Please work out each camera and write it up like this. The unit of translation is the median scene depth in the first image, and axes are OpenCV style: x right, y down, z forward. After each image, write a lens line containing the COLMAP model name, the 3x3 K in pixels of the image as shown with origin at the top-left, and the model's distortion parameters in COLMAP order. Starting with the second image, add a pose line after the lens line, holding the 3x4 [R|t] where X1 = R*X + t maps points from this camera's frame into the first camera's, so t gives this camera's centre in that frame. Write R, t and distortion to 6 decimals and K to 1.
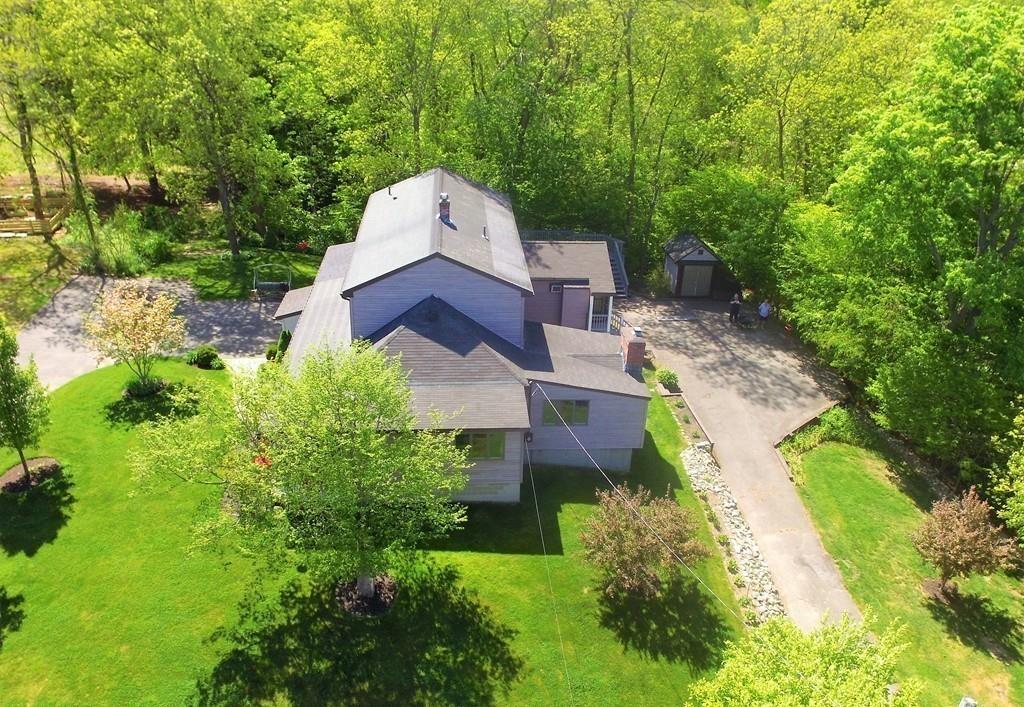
lens RADIAL K [[789.1, 0, 543.9], [0, 789.1, 408.3], [0, 0, 1]] dist [-0.116564, 0.073429]
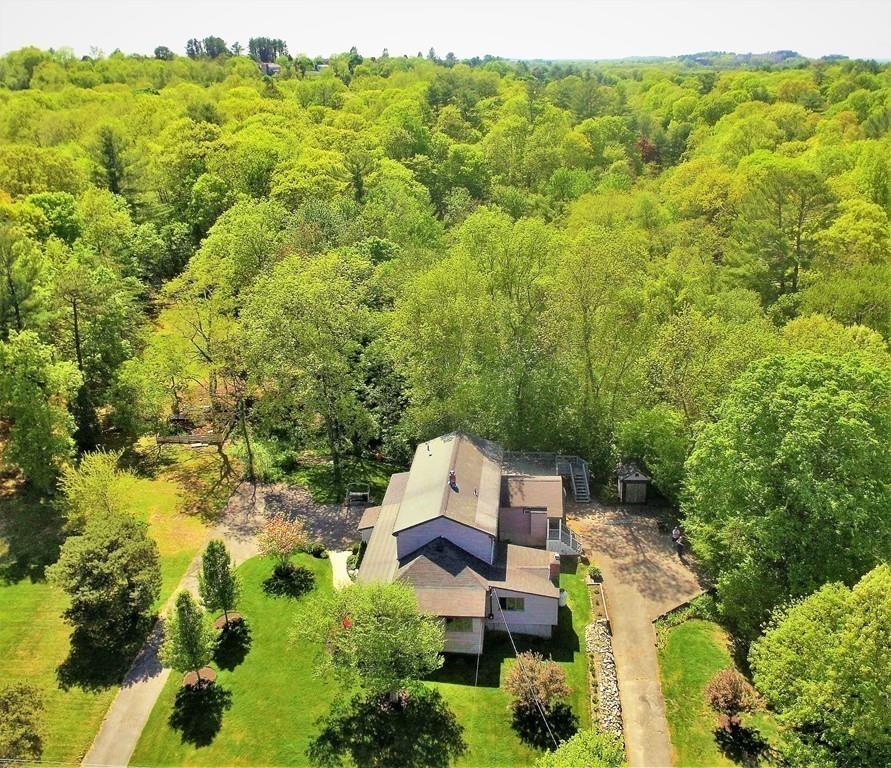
lens RADIAL K [[796.7, 0, 495.8], [0, 796.7, 383.7], [0, 0, 1]] dist [-0.120637, 0.112203]
pose [[0.985700, 0.005850, -0.168410, 0.272264], [-0.029595, 0.989874, -0.138829, -0.223646], [0.165893, 0.141828, 0.975892, -0.772818]]
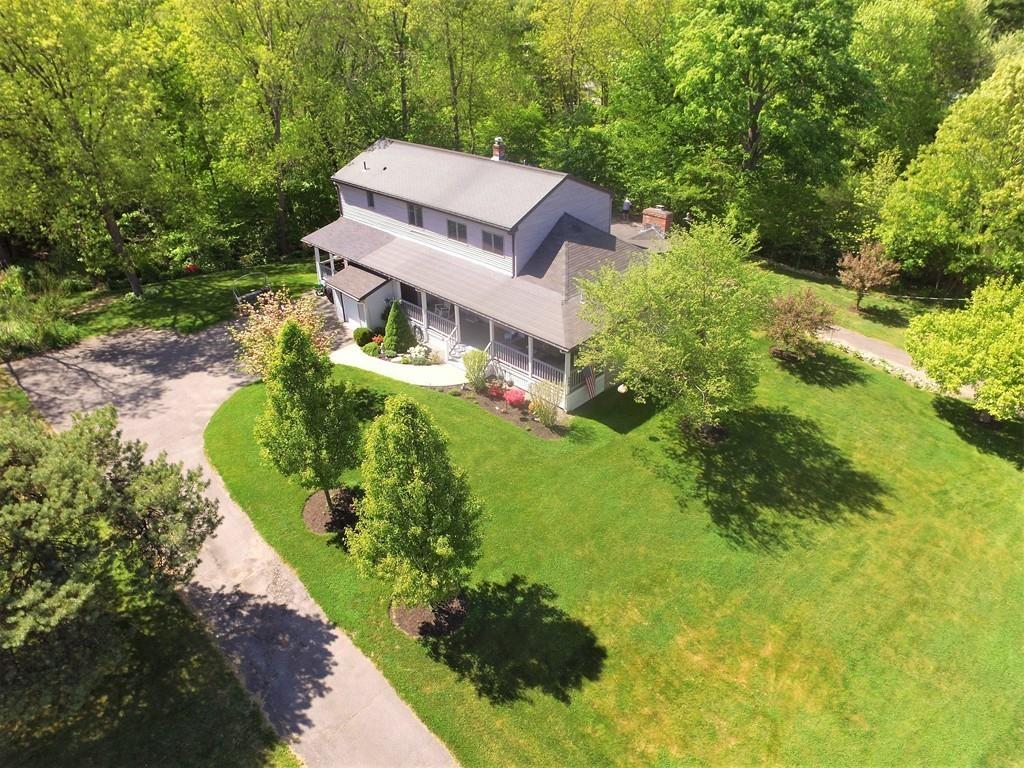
lens RADIAL K [[680.6, 0, 512.0], [0, 680.6, 384.0], [0, 0, 1]] dist [-0.081926, 0.004337]
pose [[0.774954, -0.381204, 0.504113, -0.746612], [0.368654, 0.920521, 0.129368, -0.062679], [-0.513362, 0.085589, 0.853893, 0.180075]]
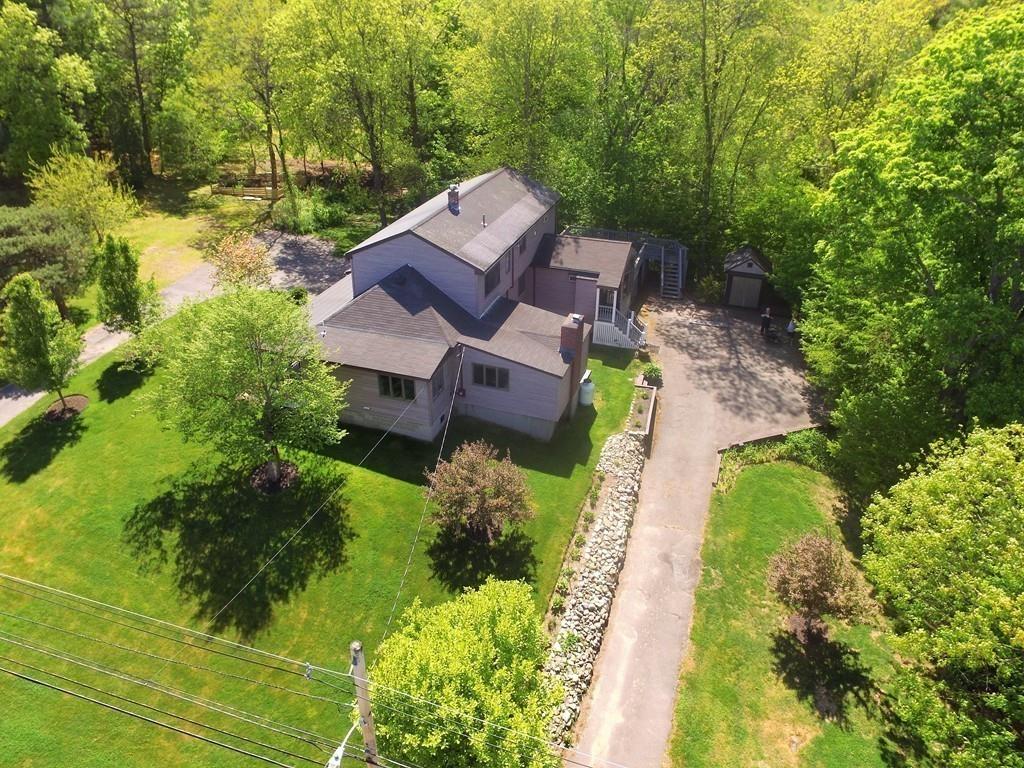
lens RADIAL K [[680.6, 0, 512.0], [0, 680.6, 384.0], [0, 0, 1]] dist [-0.081926, 0.004337]
pose [[0.906062, 0.175924, -0.384841, 0.413149], [-0.179033, 0.983443, 0.028053, -0.016511], [0.383405, 0.043482, 0.922556, 0.080388]]
